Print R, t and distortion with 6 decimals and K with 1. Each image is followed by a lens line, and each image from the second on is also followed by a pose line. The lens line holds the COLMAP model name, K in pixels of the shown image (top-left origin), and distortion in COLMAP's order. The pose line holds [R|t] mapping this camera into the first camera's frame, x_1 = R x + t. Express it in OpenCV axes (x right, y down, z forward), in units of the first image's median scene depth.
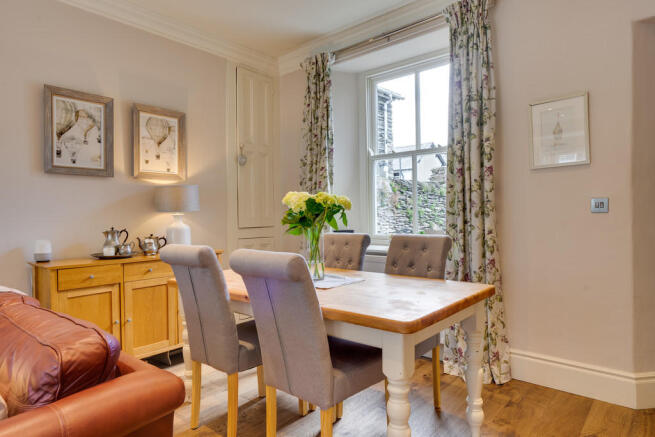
lens RADIAL K [[408.7, 0, 328.8], [0, 408.7, 205.4], [0, 0, 1]] dist [0.001457, 0.000184]
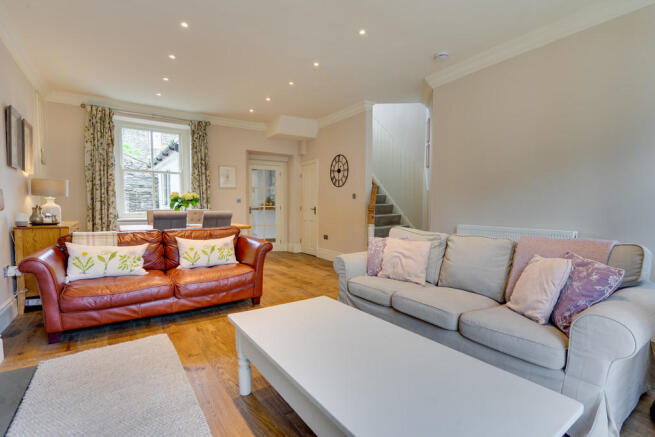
lens RADIAL K [[311.4, 0, 342.6], [0, 311.4, 215.4], [0, 0, 1]] dist [-0.000468, -0.000007]
pose [[0.227678, -0.018218, 0.973566, -1.227859], [-0.034854, 0.999032, 0.026845, 0.017905], [-0.973113, -0.040045, 0.226822, -0.327619]]
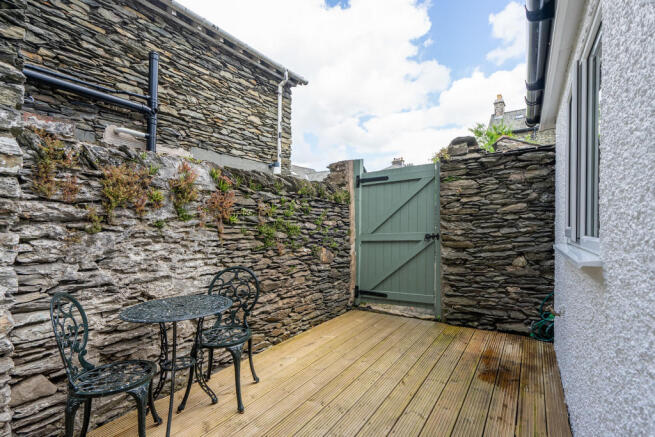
lens RADIAL K [[325.4, 0, 326.4], [0, 325.4, 229.0], [0, 0, 1]] dist [0.001123, -0.000376]
pose [[0.992810, -0.003094, 0.119660, 0.481340], [0.000083, 0.999684, 0.025155, 0.008469], [-0.119700, -0.024964, 0.992496, 1.207588]]
